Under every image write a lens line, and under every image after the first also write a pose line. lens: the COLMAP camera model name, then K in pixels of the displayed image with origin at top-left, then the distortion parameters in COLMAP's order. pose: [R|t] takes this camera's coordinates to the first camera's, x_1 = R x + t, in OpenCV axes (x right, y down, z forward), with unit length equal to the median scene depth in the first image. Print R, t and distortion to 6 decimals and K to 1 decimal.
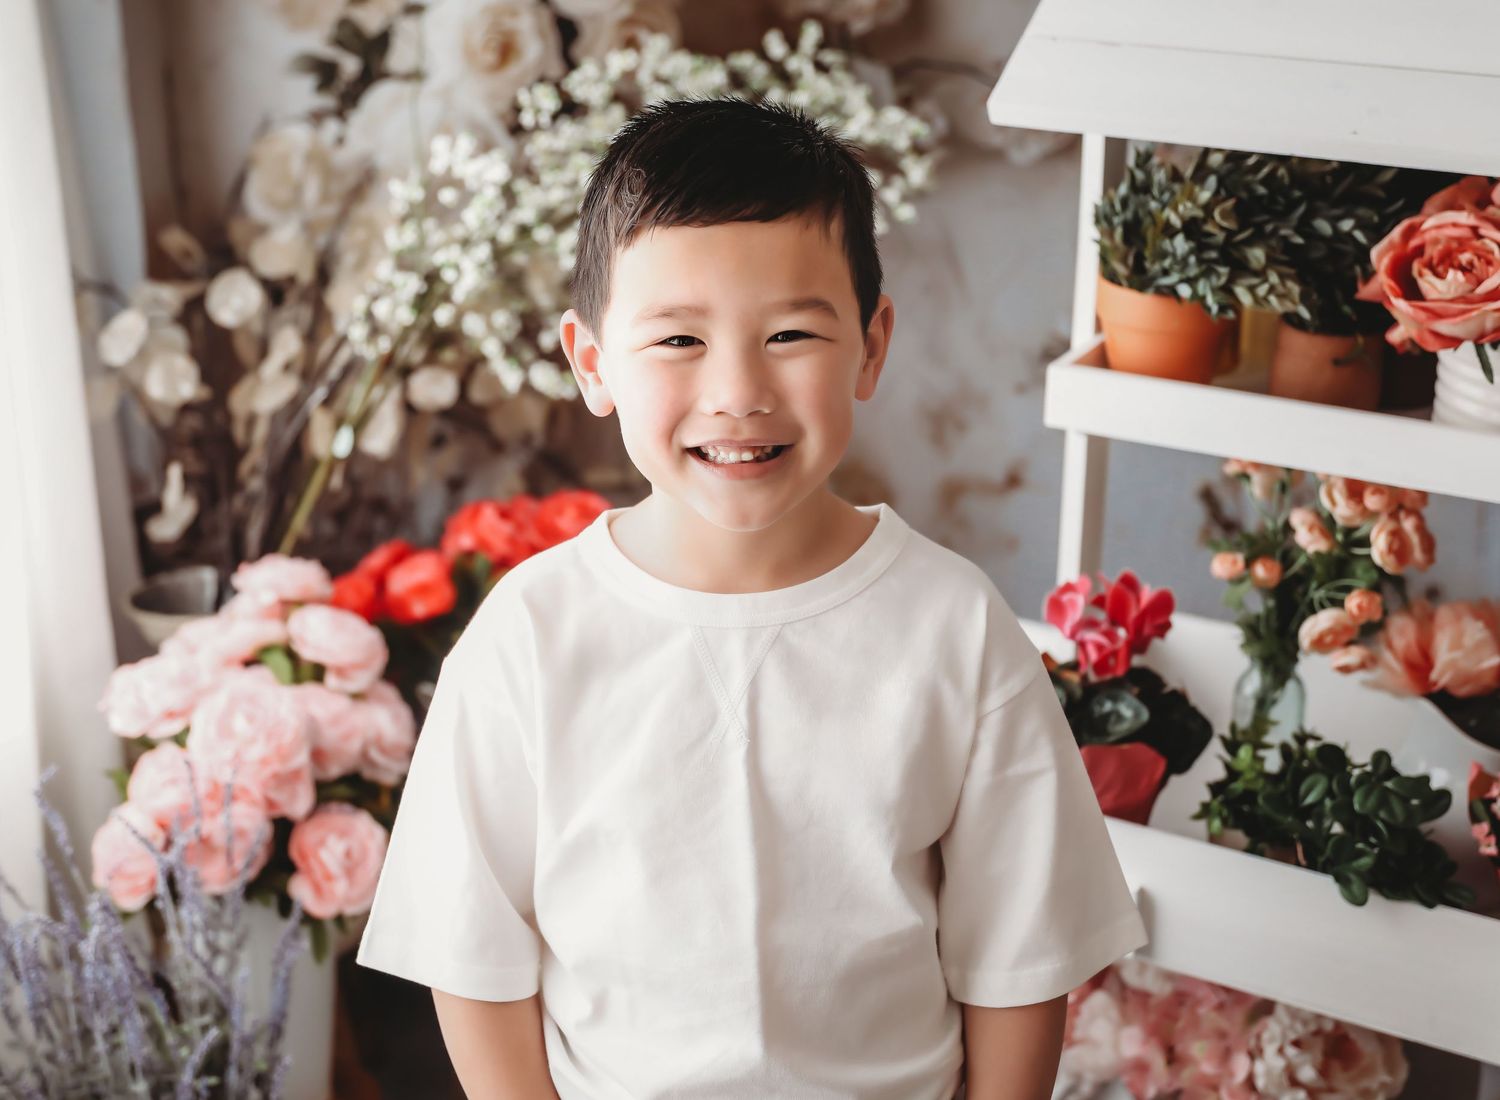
lens RADIAL K [[2387.8, 0, 703.2], [0, 2387.8, 579.5], [0, 0, 1]] dist [0.139028, 0.000000]
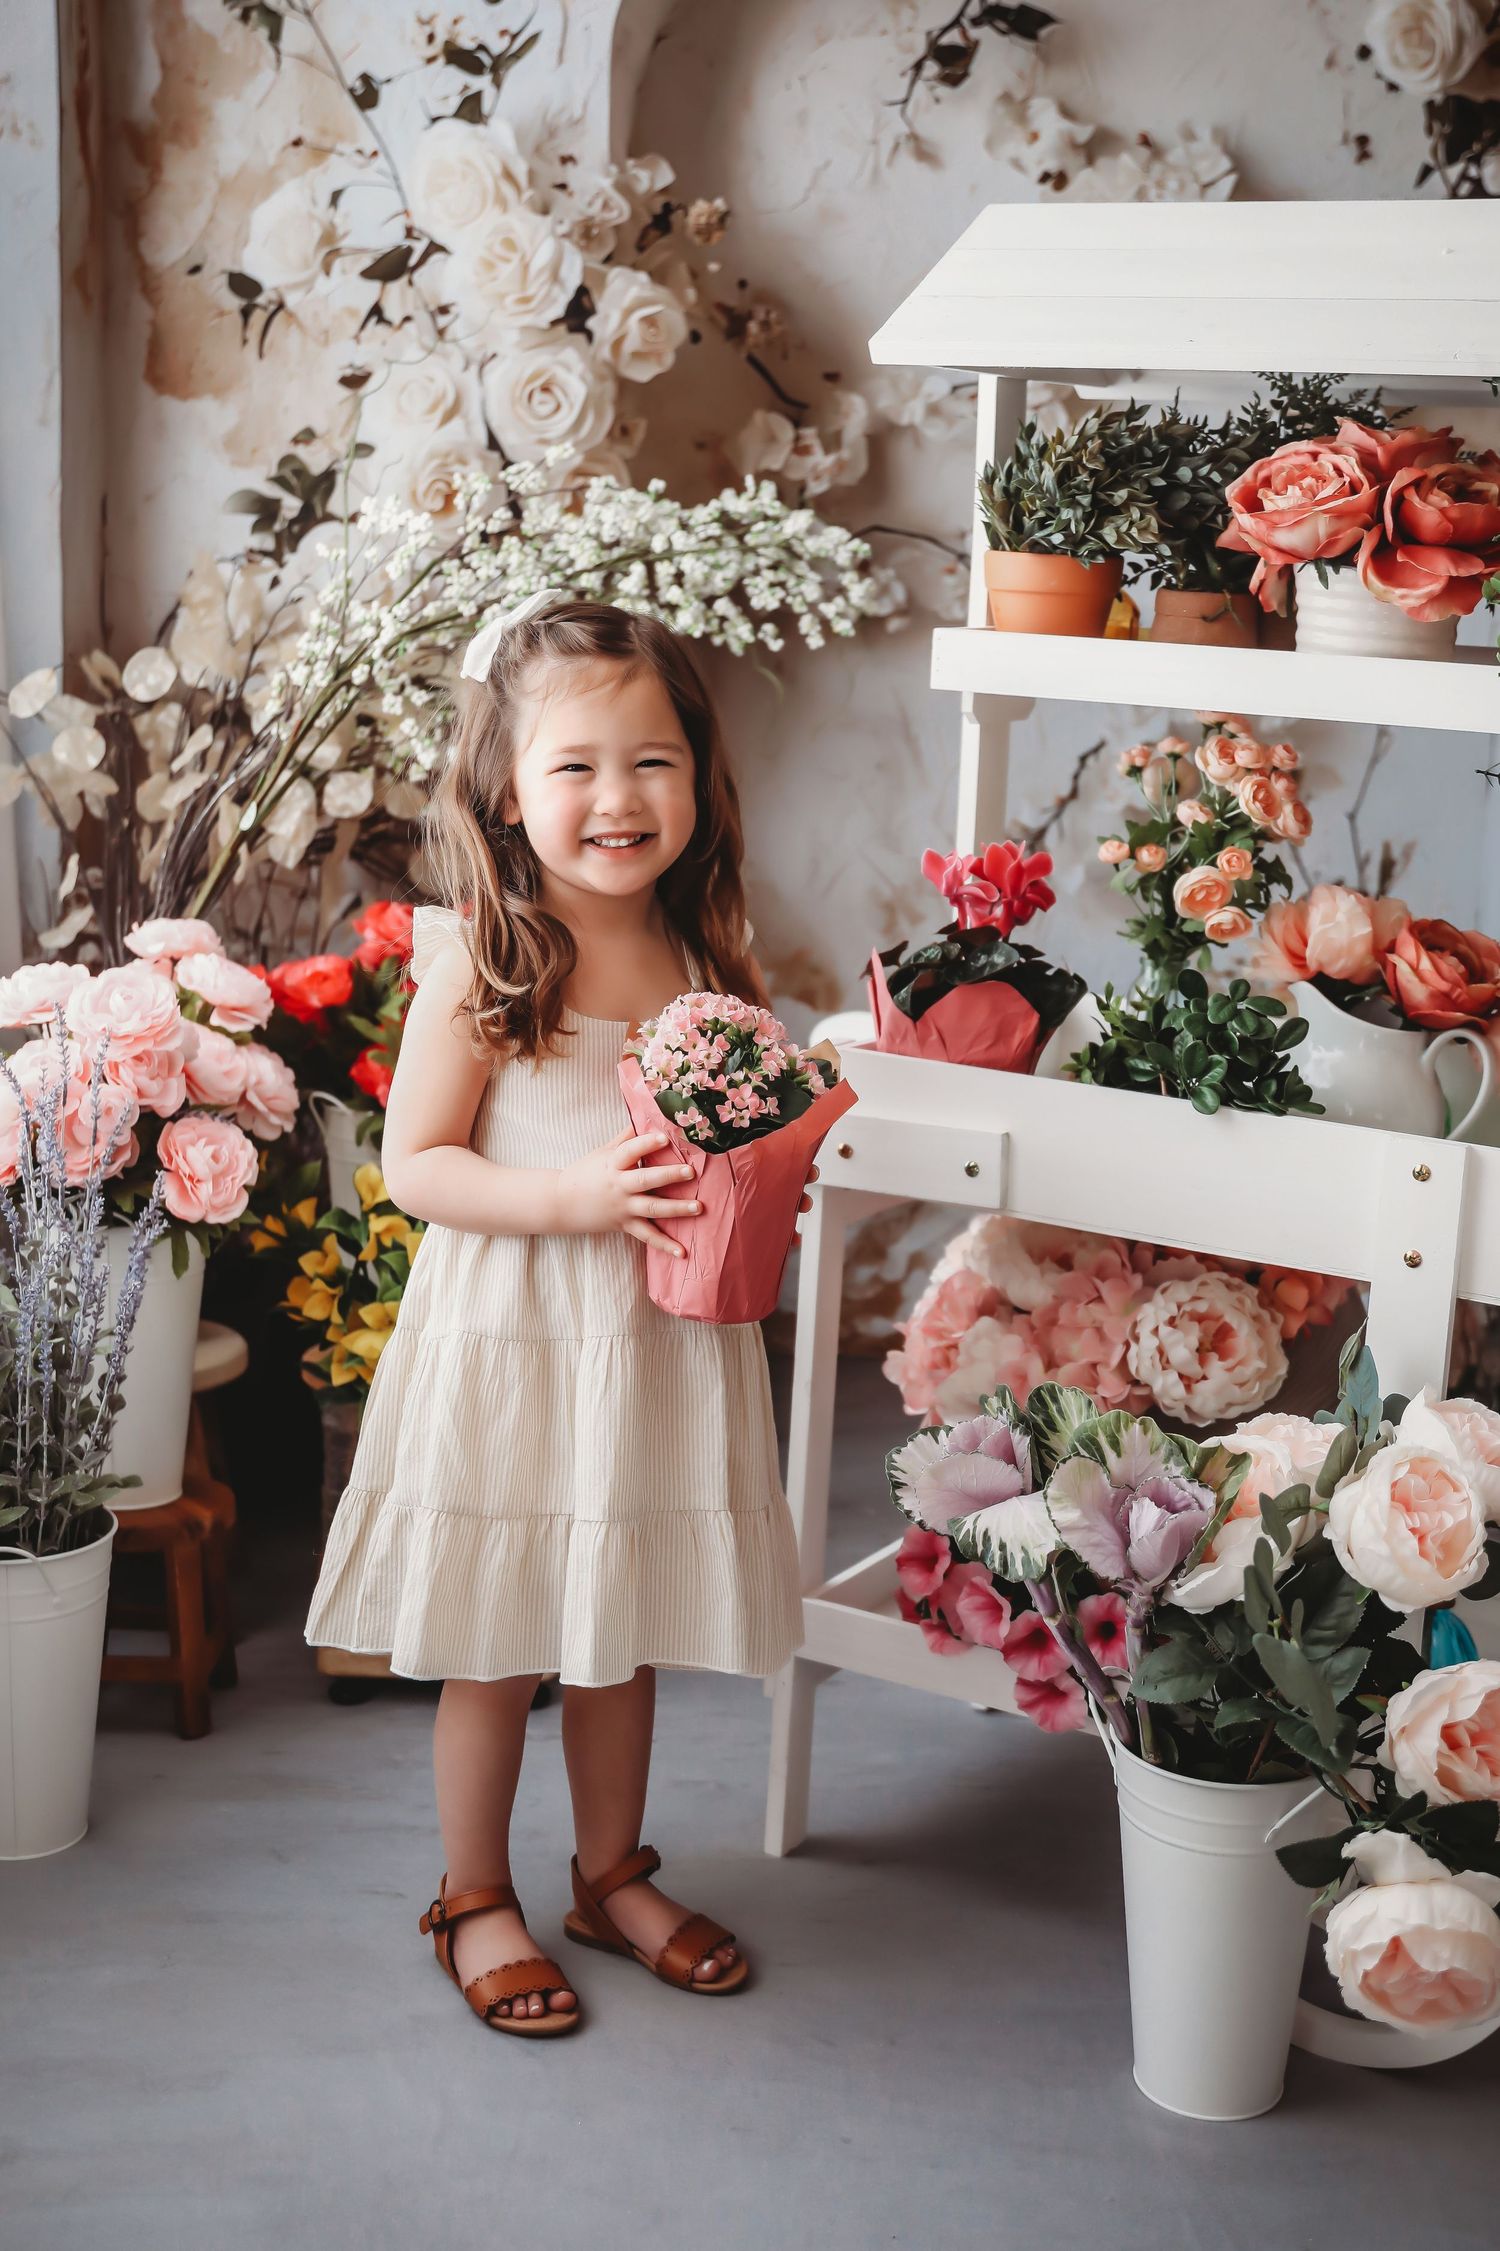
lens RADIAL K [[2898.5, 0, 773.8], [0, 2898.5, 1066.1], [0, 0, 1]] dist [0.053397, 0.000000]
pose [[0.999225, 0.039271, 0.002831, 0.078190], [-0.038144, 0.983351, -0.177669, 0.305121], [-0.009761, 0.177423, 0.984086, -0.170665]]
